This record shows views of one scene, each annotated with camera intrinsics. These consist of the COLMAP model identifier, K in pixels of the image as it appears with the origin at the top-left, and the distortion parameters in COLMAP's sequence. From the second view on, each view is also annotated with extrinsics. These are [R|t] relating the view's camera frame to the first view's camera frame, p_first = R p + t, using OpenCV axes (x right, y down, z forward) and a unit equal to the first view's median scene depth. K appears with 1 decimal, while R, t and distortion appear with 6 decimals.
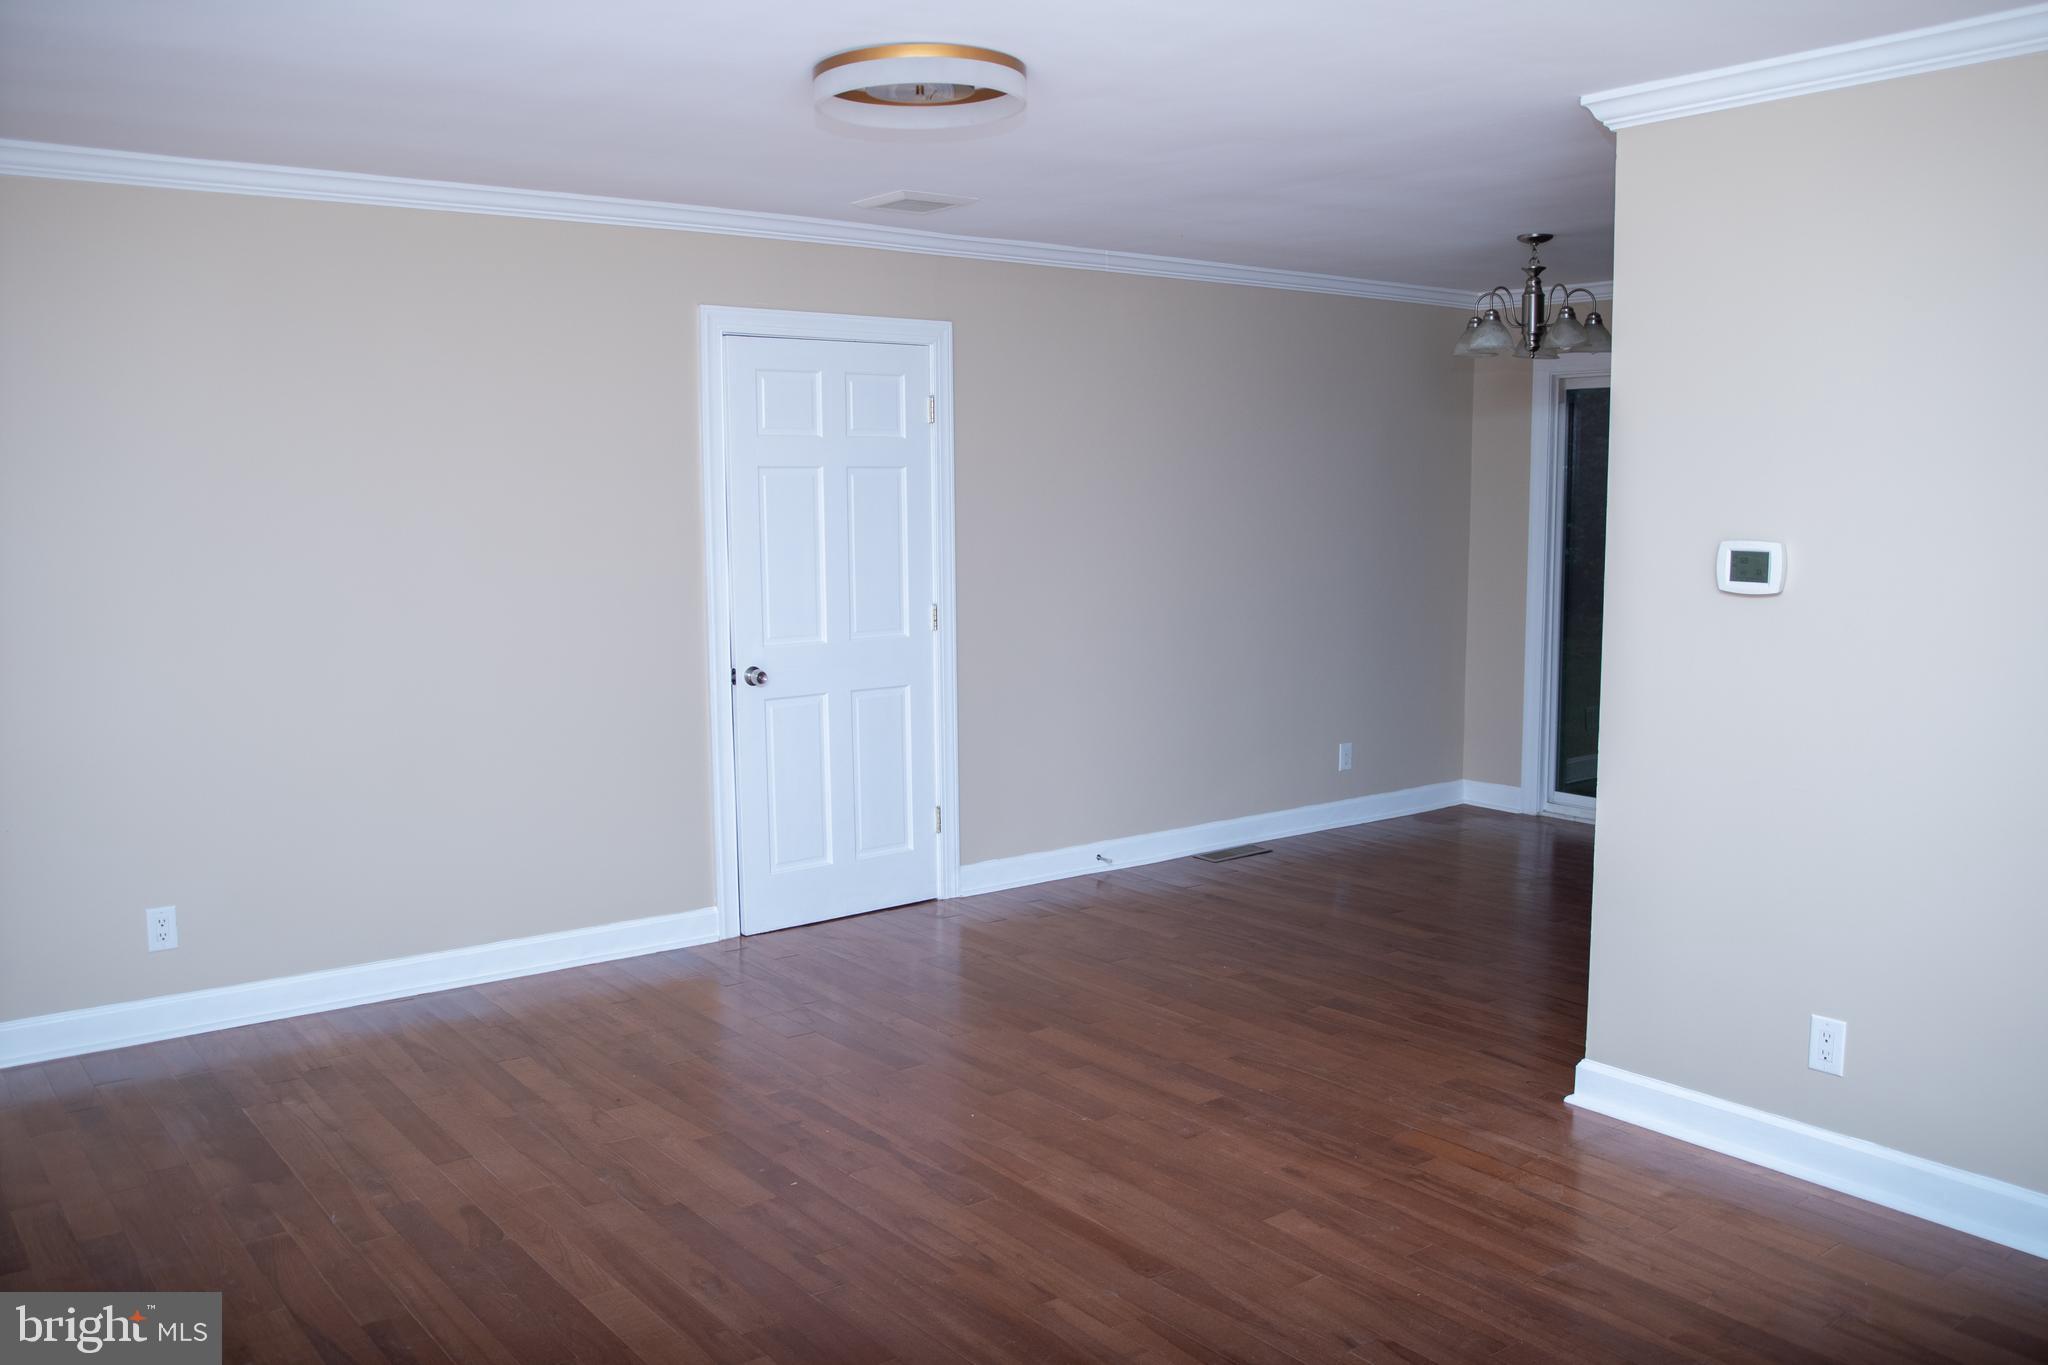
lens RADIAL K [[1708.5, 0, 1035.5], [0, 1708.5, 711.2], [0, 0, 1]] dist [-0.089483, 0.077594]
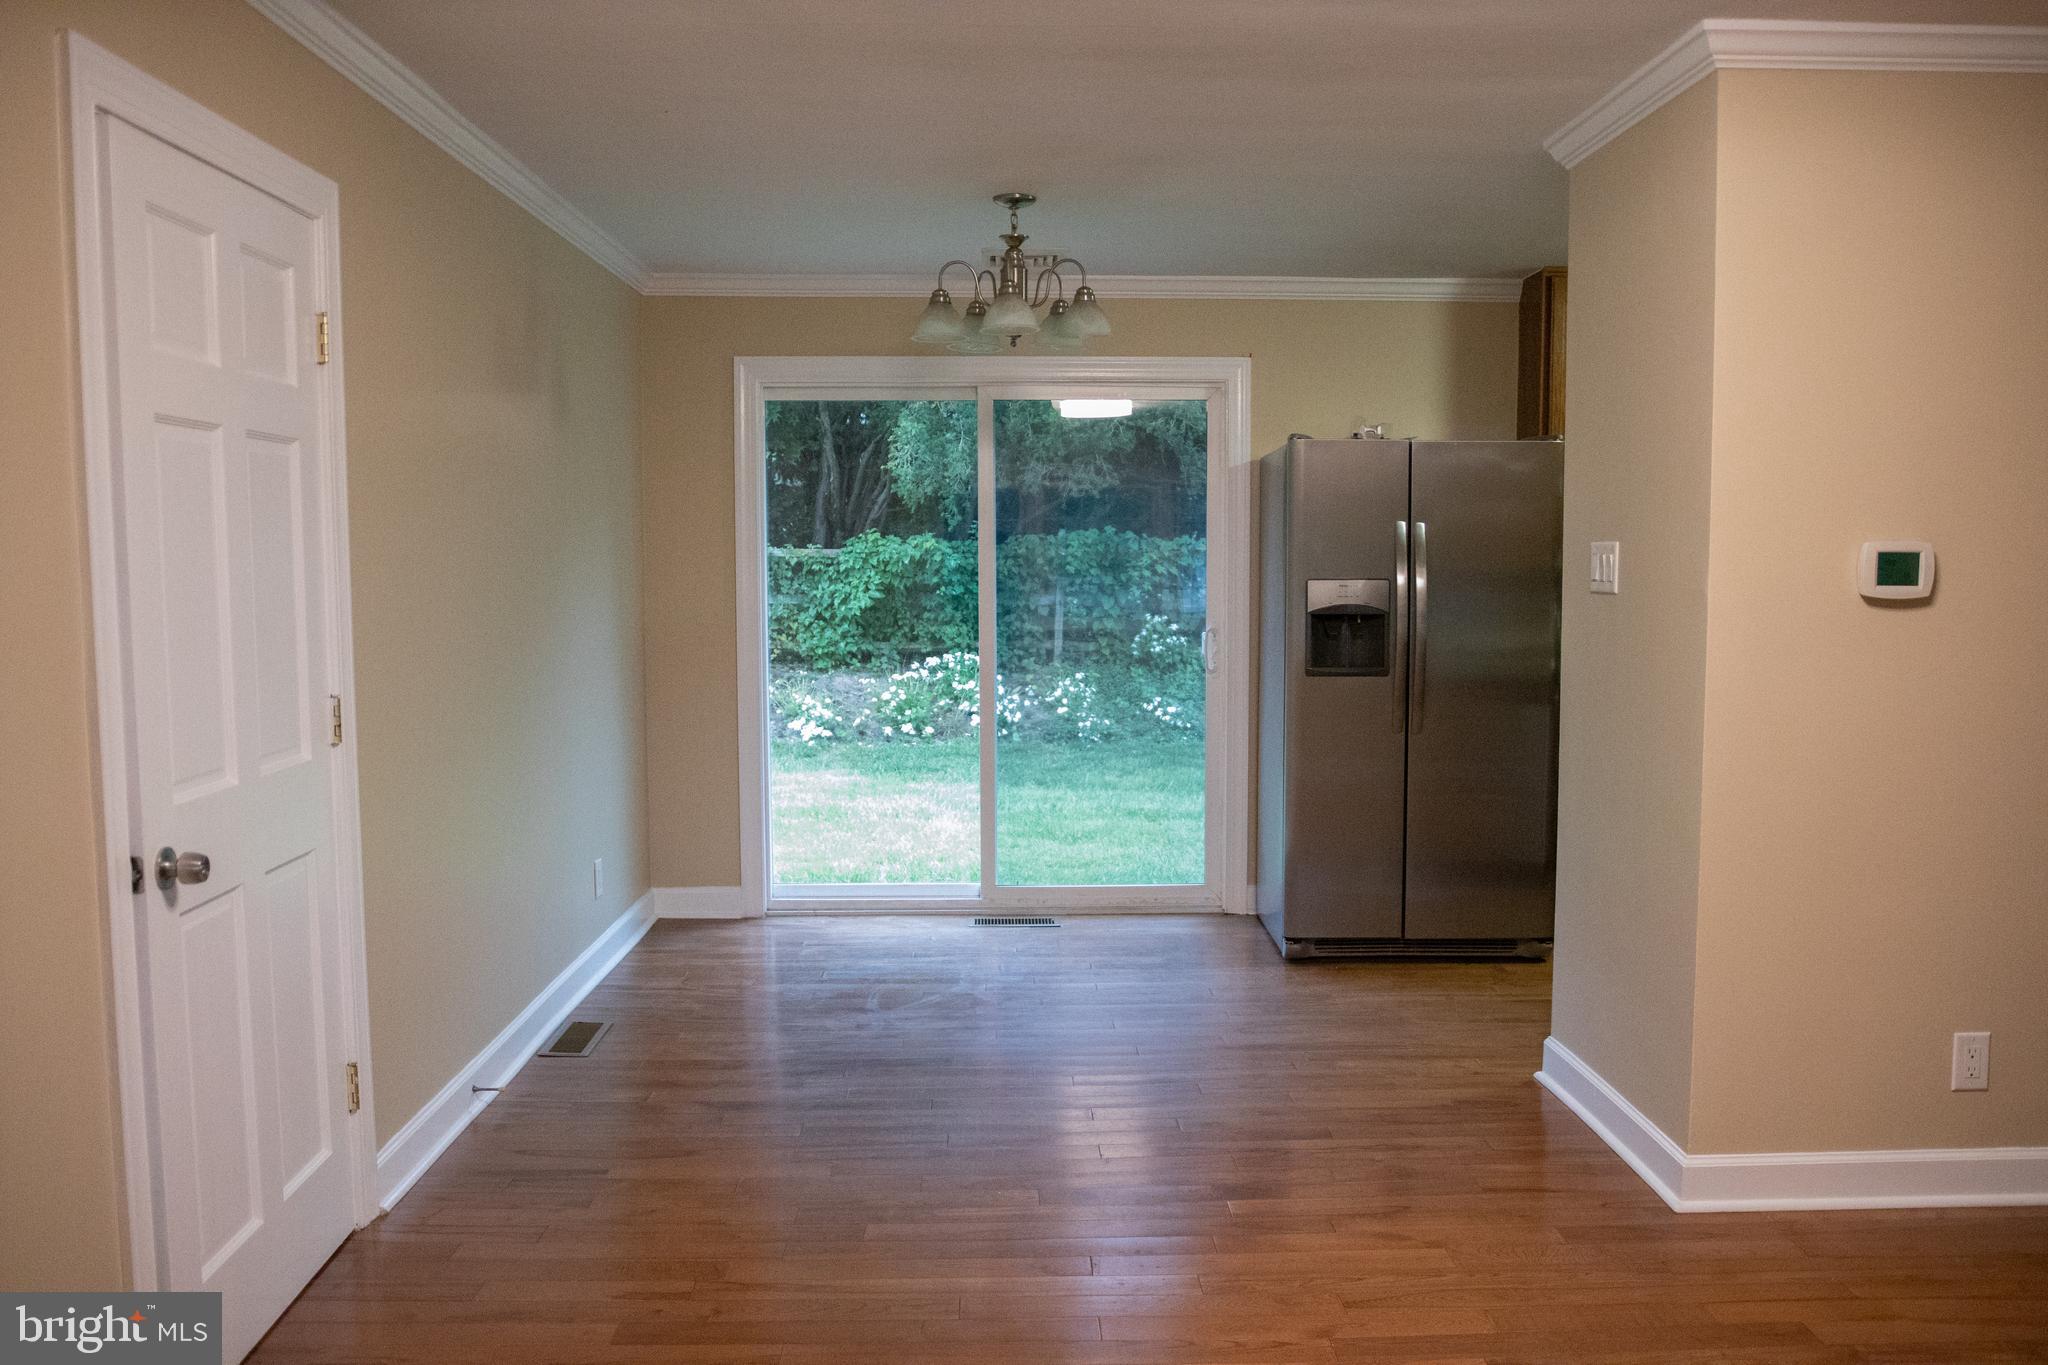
lens RADIAL K [[1651.1, 0, 1025.3], [0, 1651.1, 693.5], [0, 0, 1]] dist [-0.076601, 0.059955]
pose [[0.601757, -0.069920, 0.795612, -0.366478], [0.102558, 0.994678, 0.009845, -0.047871], [-0.792067, 0.075672, 0.605726, 0.535522]]
